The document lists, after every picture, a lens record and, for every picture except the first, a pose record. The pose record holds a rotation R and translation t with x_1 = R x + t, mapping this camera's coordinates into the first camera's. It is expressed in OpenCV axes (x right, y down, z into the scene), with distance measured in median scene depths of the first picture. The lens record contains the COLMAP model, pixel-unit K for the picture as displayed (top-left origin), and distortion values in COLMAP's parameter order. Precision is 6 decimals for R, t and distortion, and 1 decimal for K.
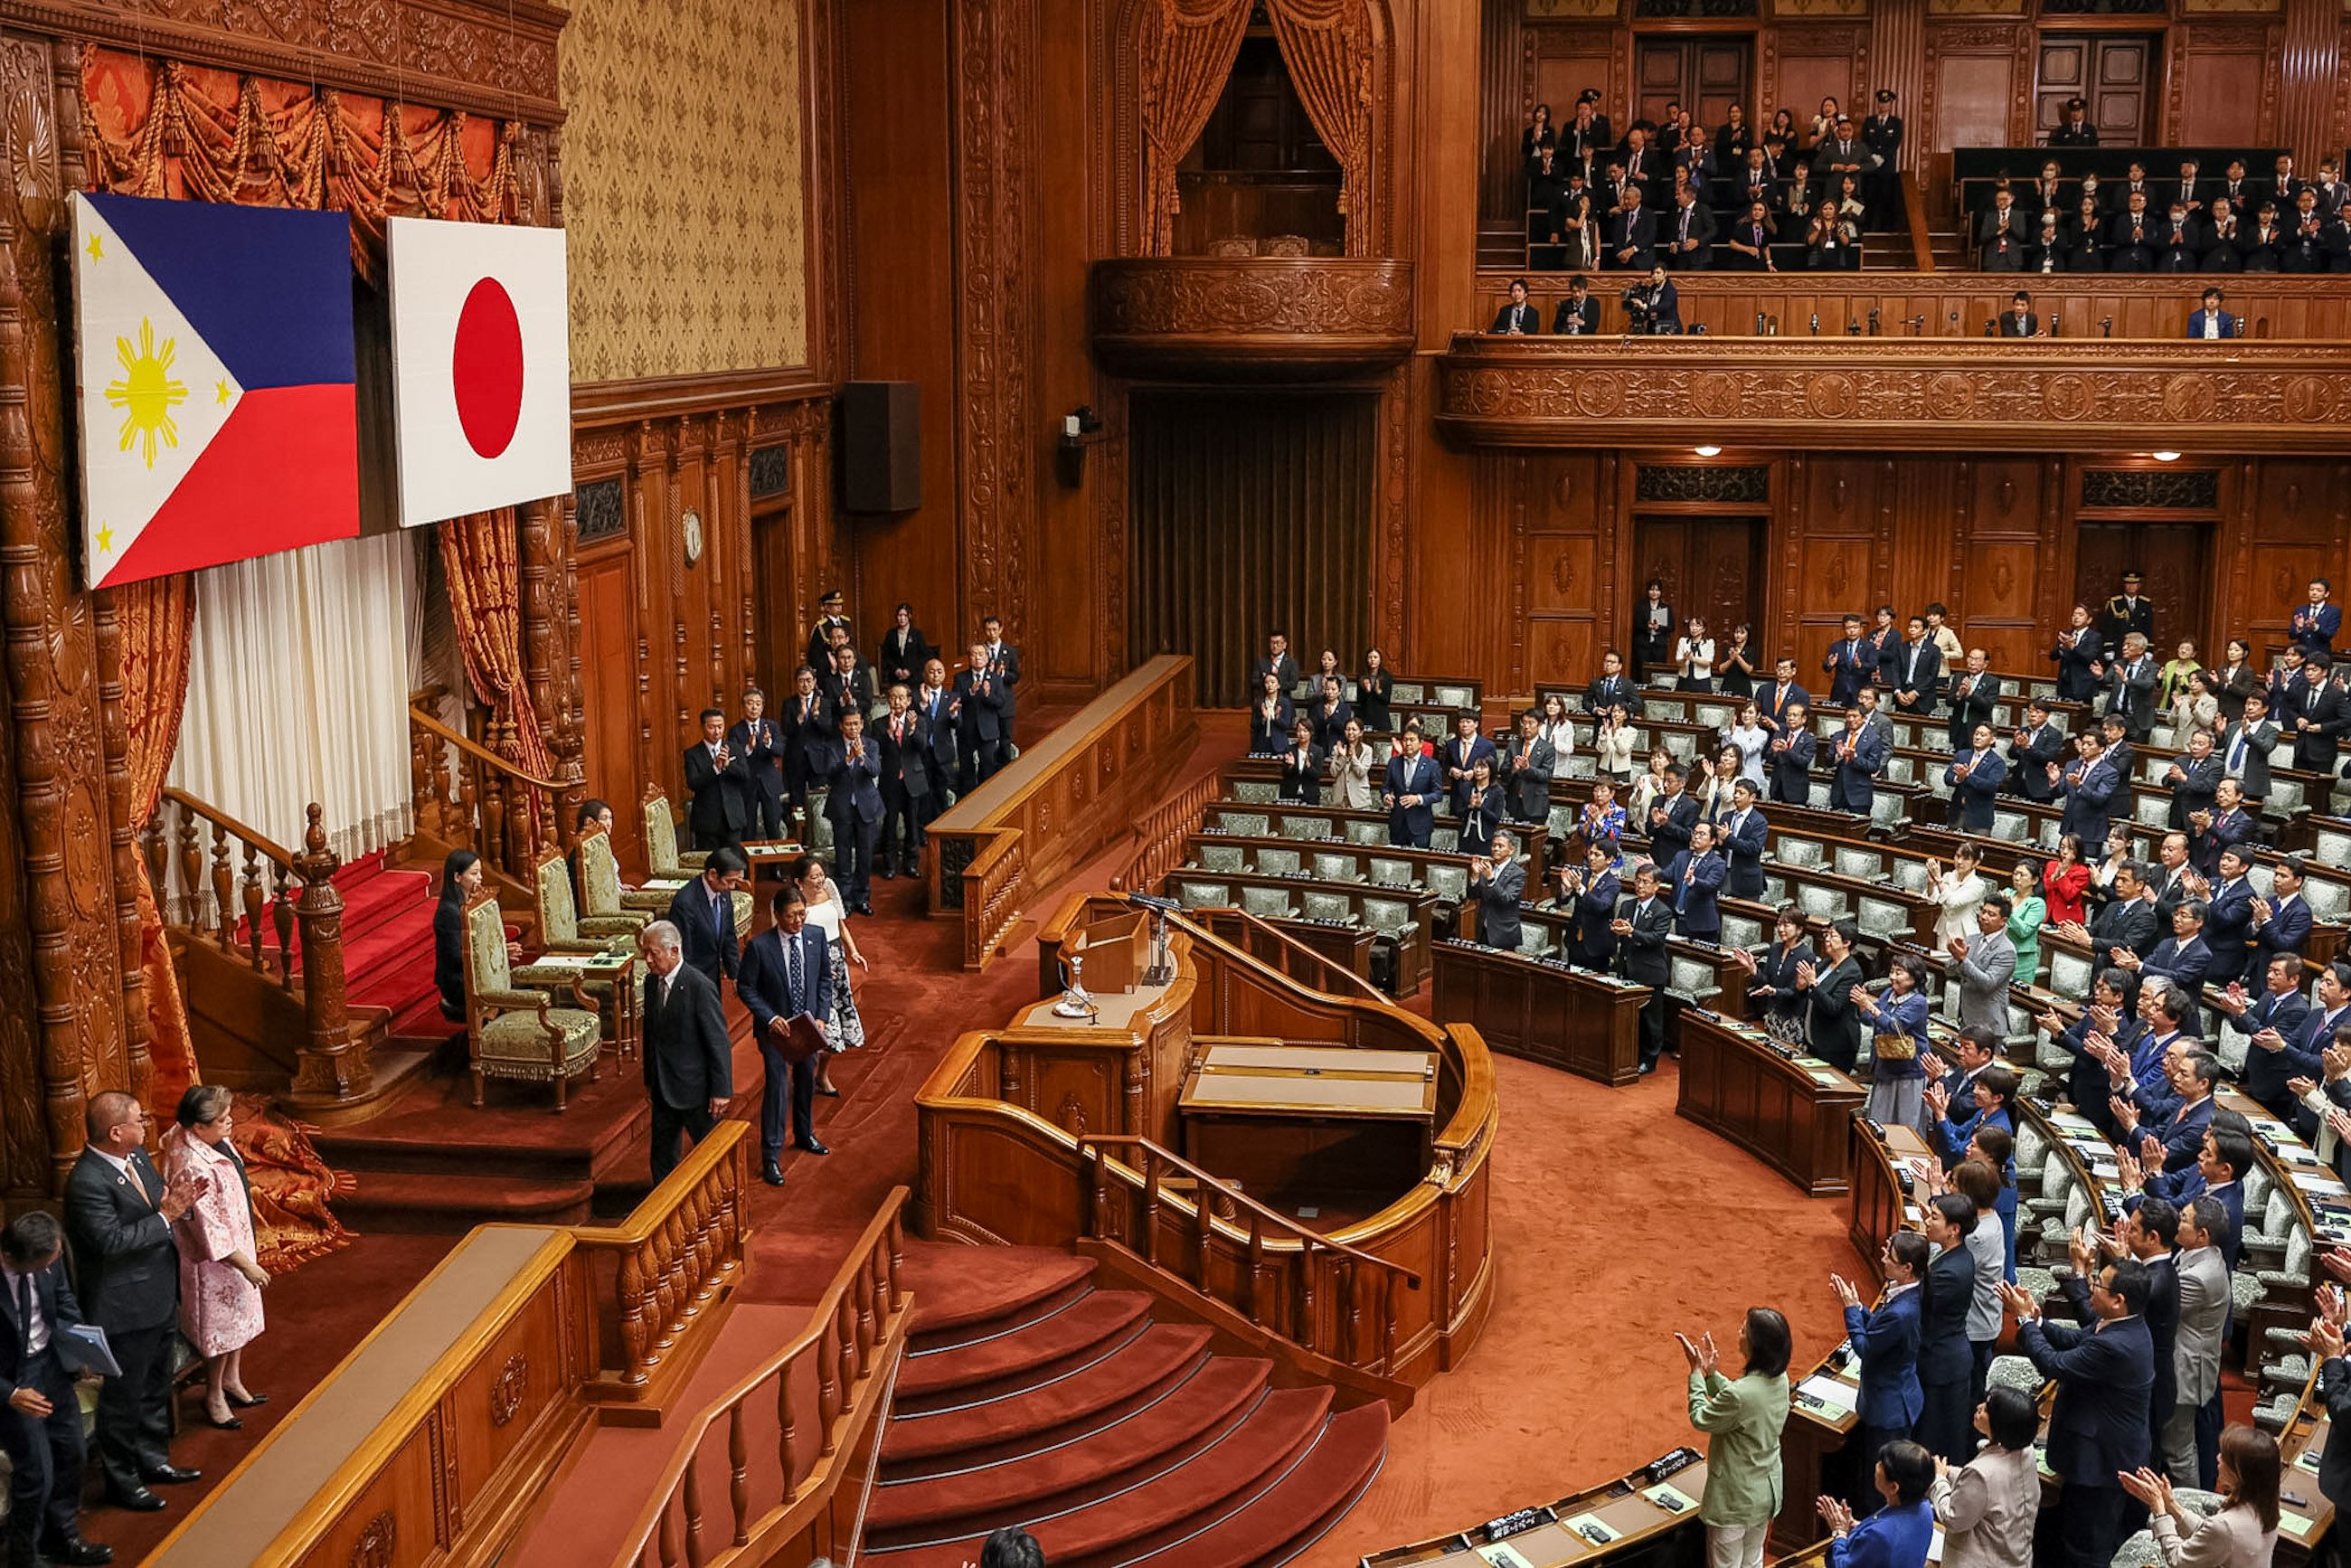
lens RADIAL K [[2362.7, 0, 1175.5], [0, 2362.7, 784.0], [0, 0, 1]] dist [-0.021615, -0.001366]
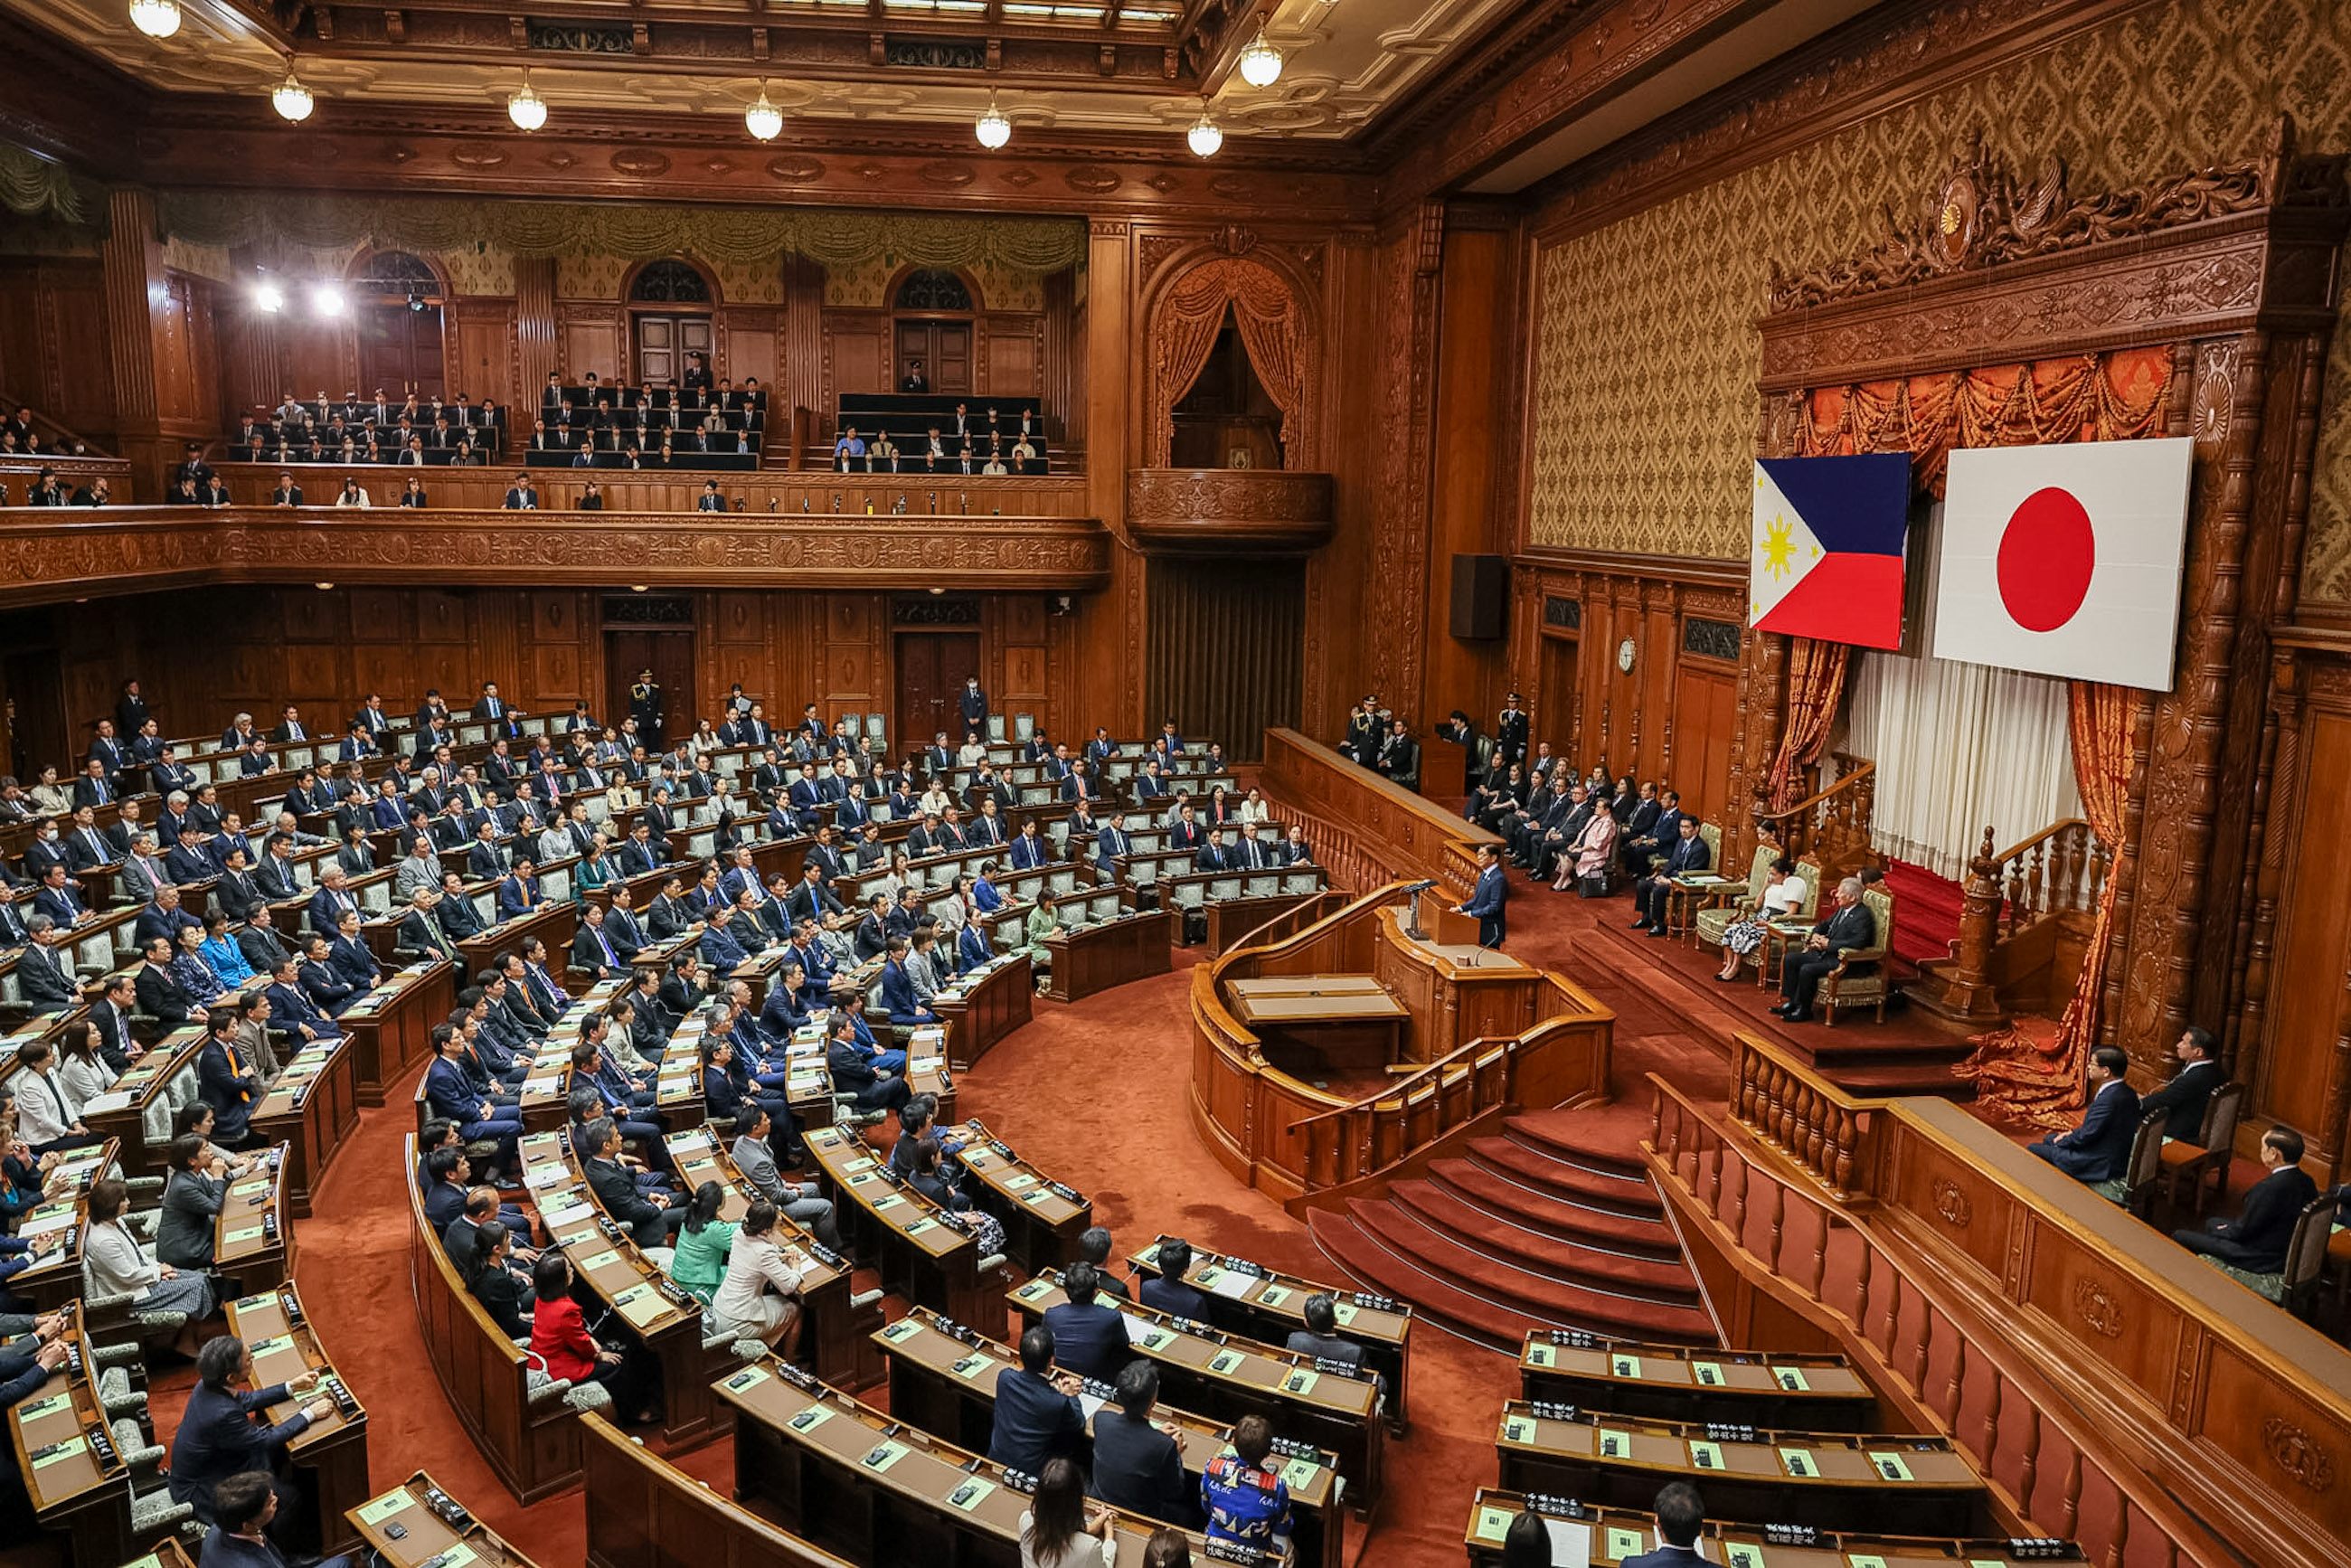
lens RADIAL K [[1613.9, 0, 1112.4], [0, 1613.9, 774.3], [0, 0, 1]] dist [-0.020090, 0.002292]
pose [[-0.974650, 0.024881, -0.222346, 0.437753], [-0.055621, 0.935652, 0.348513, -0.388880], [0.216710, 0.352045, -0.910550, 1.962699]]
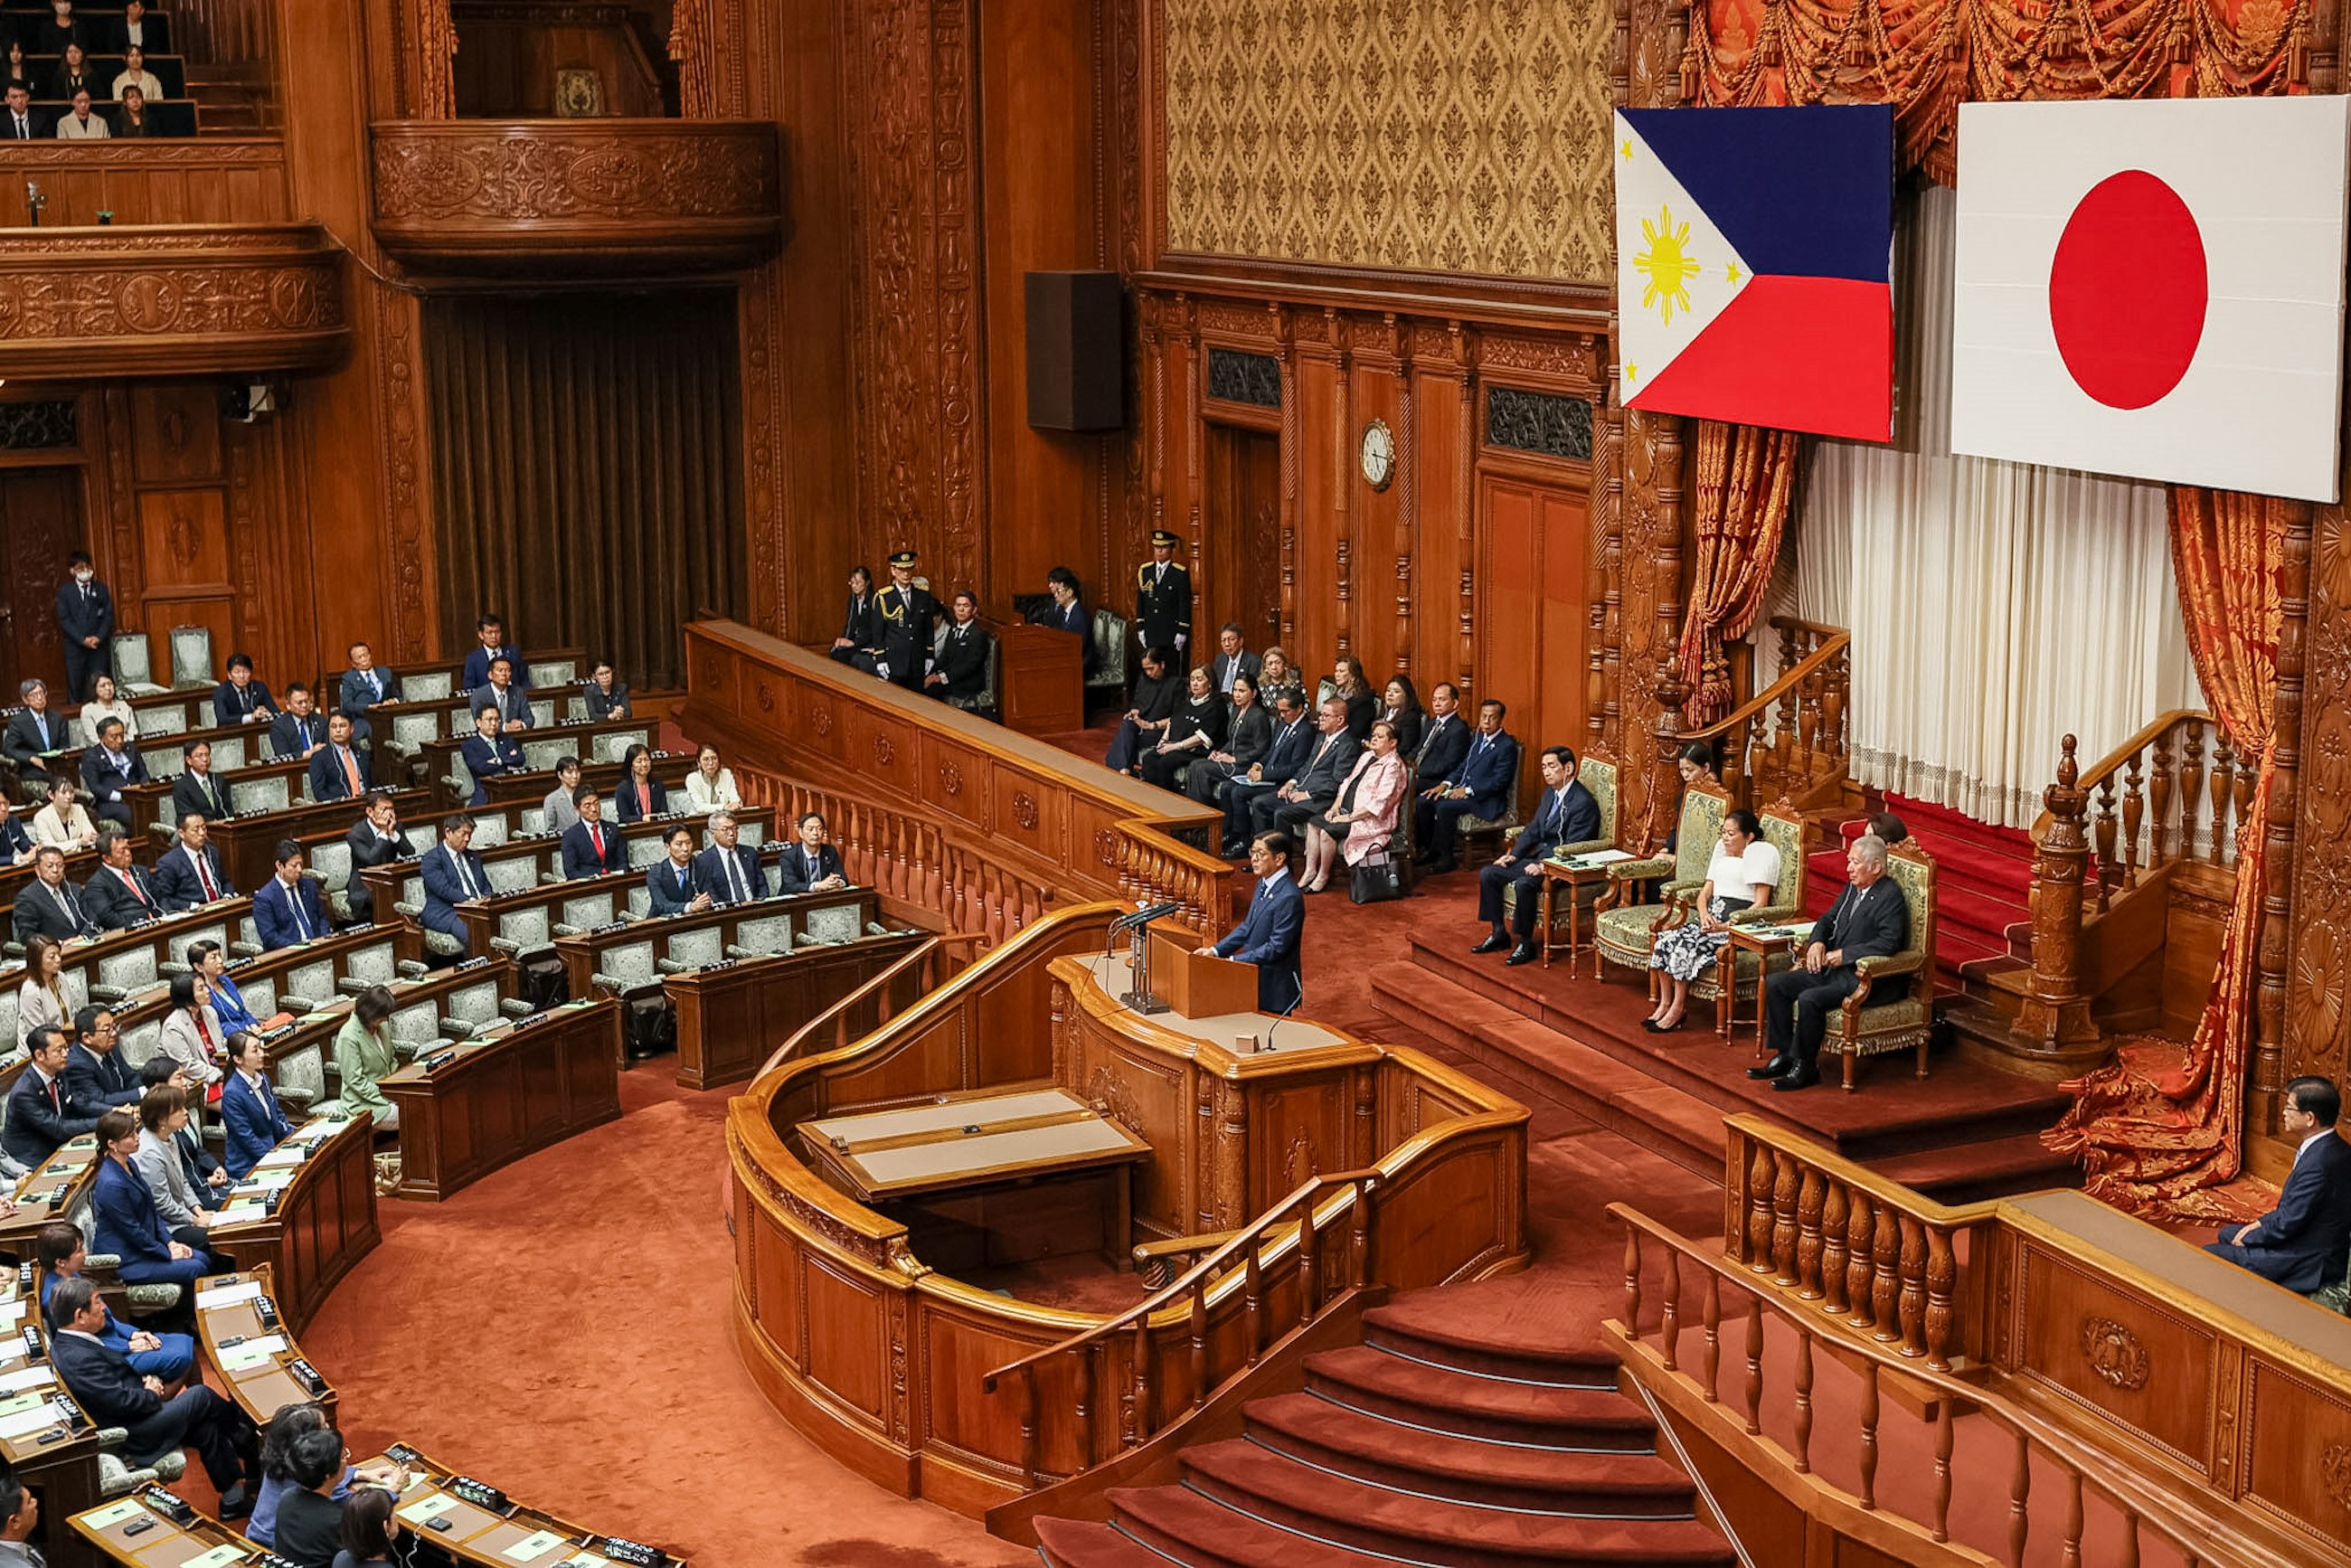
lens RADIAL K [[3238.8, 0, 1196.9], [0, 3238.8, 793.9], [0, 0, 1]] dist [-0.014855, -0.045678]
pose [[-0.859085, 0.108466, -0.500208, 0.576774], [-0.092329, 0.928414, 0.359891, -0.427671], [0.503436, 0.355361, -0.787572, 1.984505]]
